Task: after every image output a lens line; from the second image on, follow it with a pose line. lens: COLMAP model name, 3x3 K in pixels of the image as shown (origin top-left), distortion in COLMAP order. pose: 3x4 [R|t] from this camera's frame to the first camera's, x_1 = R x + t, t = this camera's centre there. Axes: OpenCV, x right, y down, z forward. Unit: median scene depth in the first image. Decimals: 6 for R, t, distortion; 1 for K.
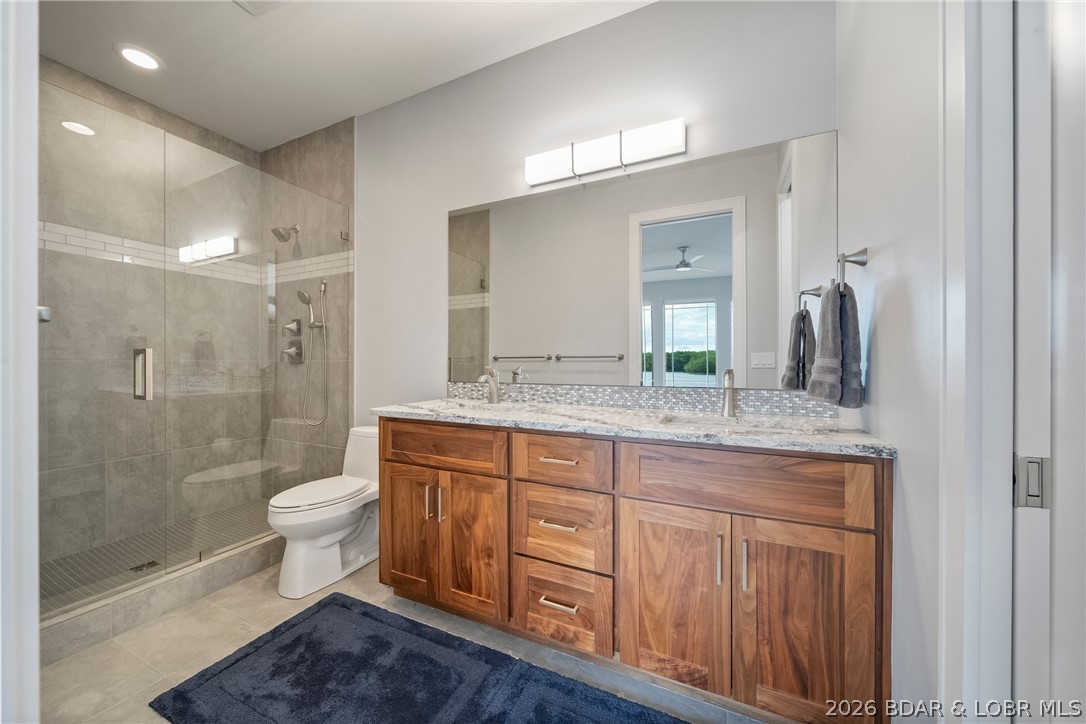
lens RADIAL K [[383.8, 0, 545.8], [0, 383.8, 363.5], [0, 0, 1]] dist [-0.007335, -0.000636]
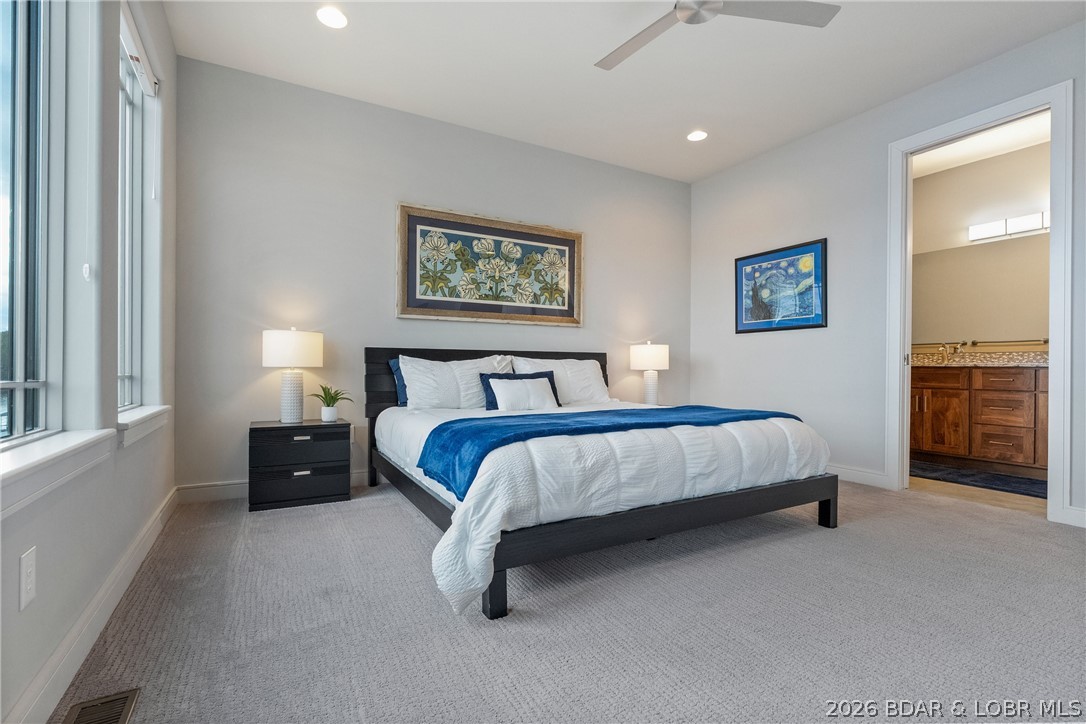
lens RADIAL K [[498.2, 0, 540.7], [0, 498.2, 363.8], [0, 0, 1]] dist [-0.002044, -0.000419]
pose [[0.815715, 0.006570, -0.578416, -0.449322], [-0.011330, 0.999925, -0.004622, 0.185898], [0.578343, 0.010324, 0.815729, -2.724300]]
